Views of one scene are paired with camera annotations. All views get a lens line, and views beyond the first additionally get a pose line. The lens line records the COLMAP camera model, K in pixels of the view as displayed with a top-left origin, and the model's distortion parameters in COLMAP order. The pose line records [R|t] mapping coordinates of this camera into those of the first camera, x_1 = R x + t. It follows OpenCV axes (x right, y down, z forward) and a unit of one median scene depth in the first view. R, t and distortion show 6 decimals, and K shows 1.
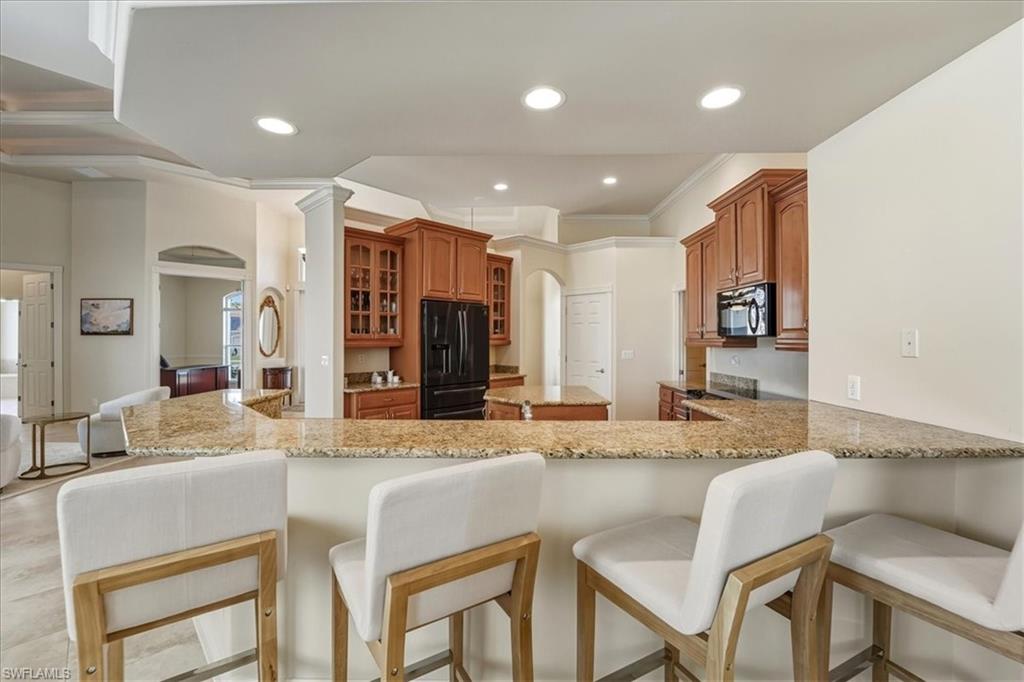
lens RADIAL K [[420.5, 0, 504.6], [0, 420.5, 336.9], [0, 0, 1]] dist [-0.001512, 0.000049]
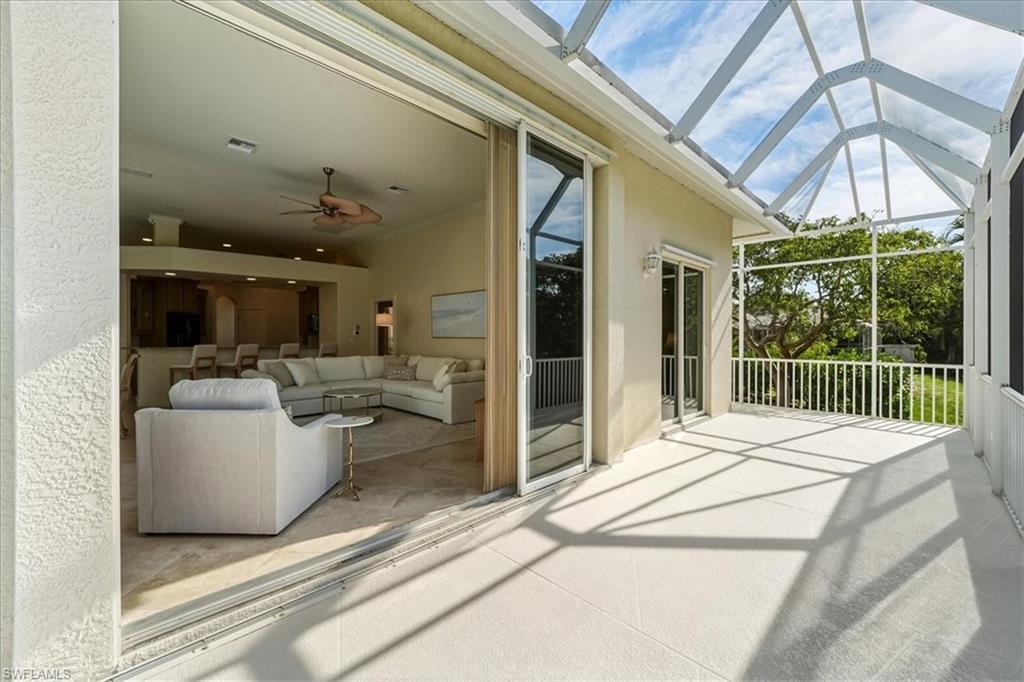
lens RADIAL K [[412.2, 0, 507.2], [0, 412.2, 338.6], [0, 0, 1]] dist [-0.001695, -0.000187]
pose [[0.705207, -0.002592, 0.708997, -0.345833], [0.000090, 0.999994, 0.003566, 0.029314], [-0.709001, -0.002451, 0.705203, -1.286994]]
